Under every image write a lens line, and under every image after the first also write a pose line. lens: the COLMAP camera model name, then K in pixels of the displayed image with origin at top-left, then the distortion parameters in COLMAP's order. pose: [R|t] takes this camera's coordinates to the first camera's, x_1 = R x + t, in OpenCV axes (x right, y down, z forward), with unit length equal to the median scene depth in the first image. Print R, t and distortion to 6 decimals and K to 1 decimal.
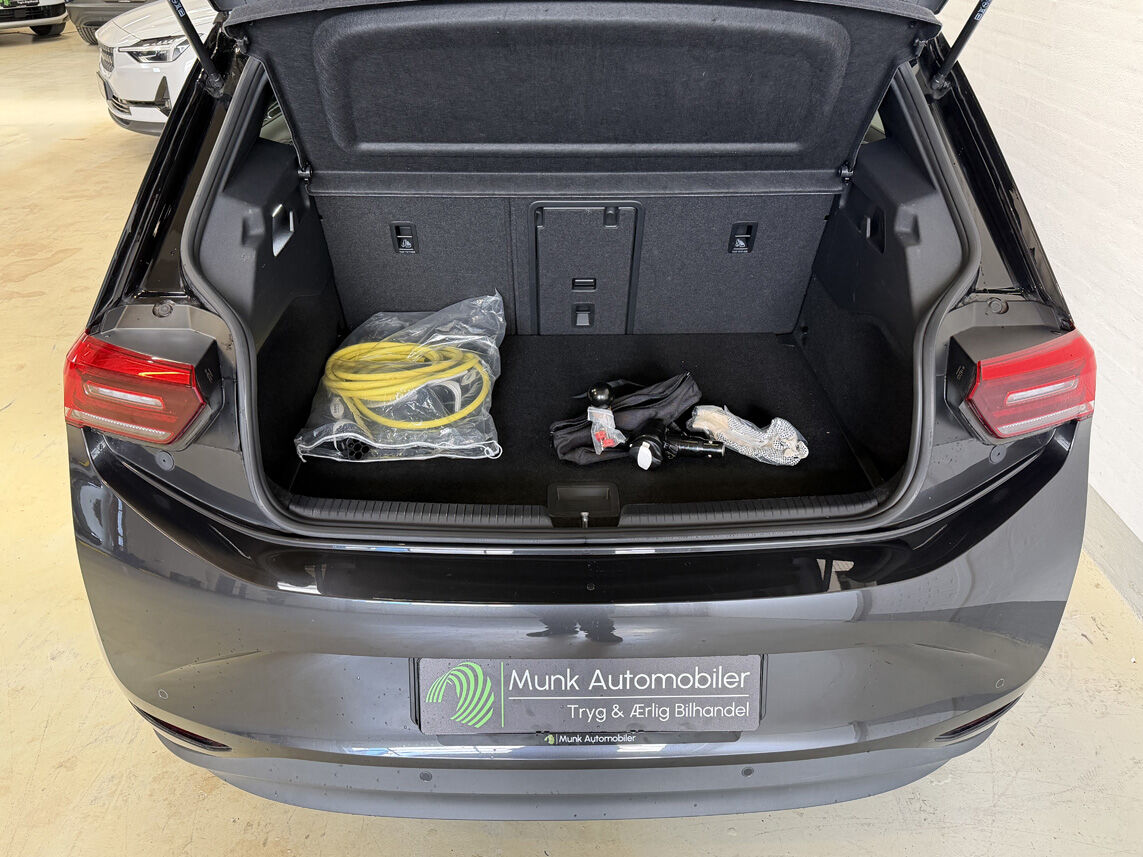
lens RADIAL K [[936.9, 0, 570.6], [0, 936.9, 428.0], [0, 0, 1]] dist [-0.000443, -0.010328]
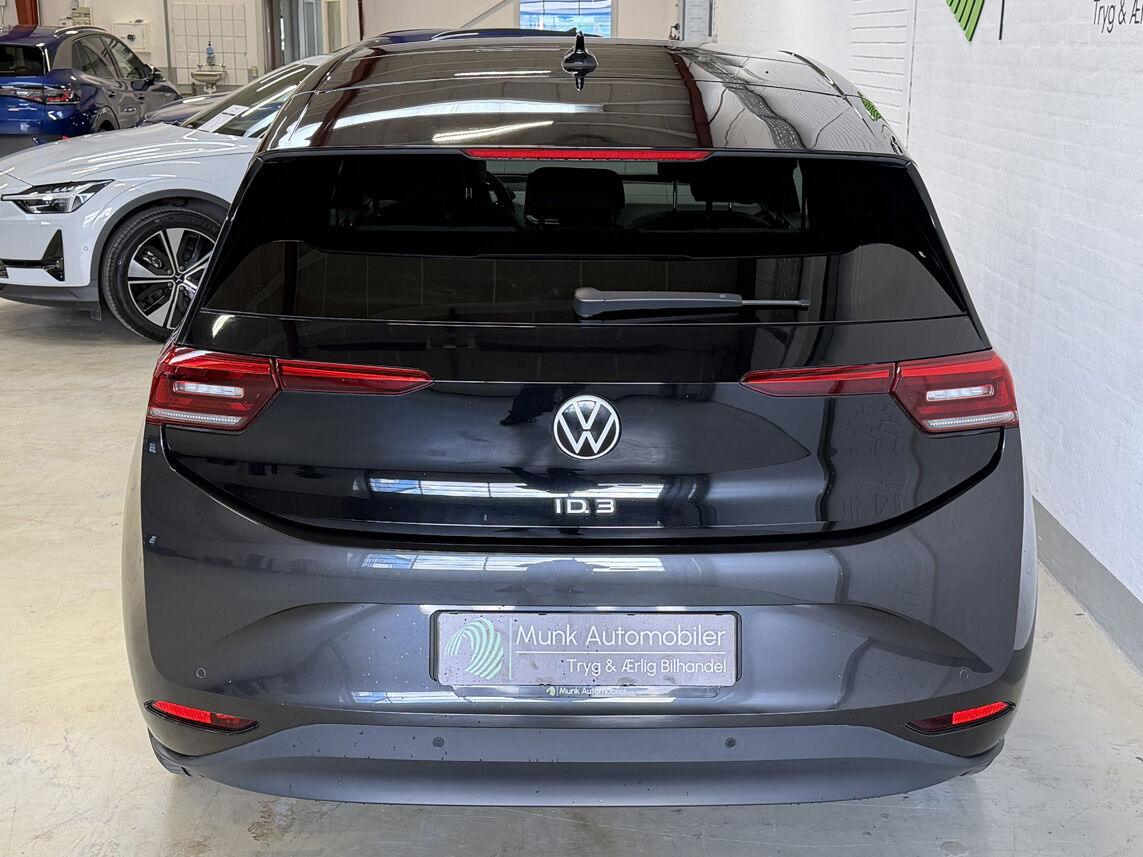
lens RADIAL K [[1558.7, 0, 572.6], [0, 1558.7, 427.5], [0, 0, 1]] dist [0.045782, 0.000000]
pose [[0.999968, 0.005162, -0.006193, 0.013826], [-0.006605, 0.964989, -0.262206, 0.521693], [0.004622, 0.262238, 0.964992, -0.916026]]
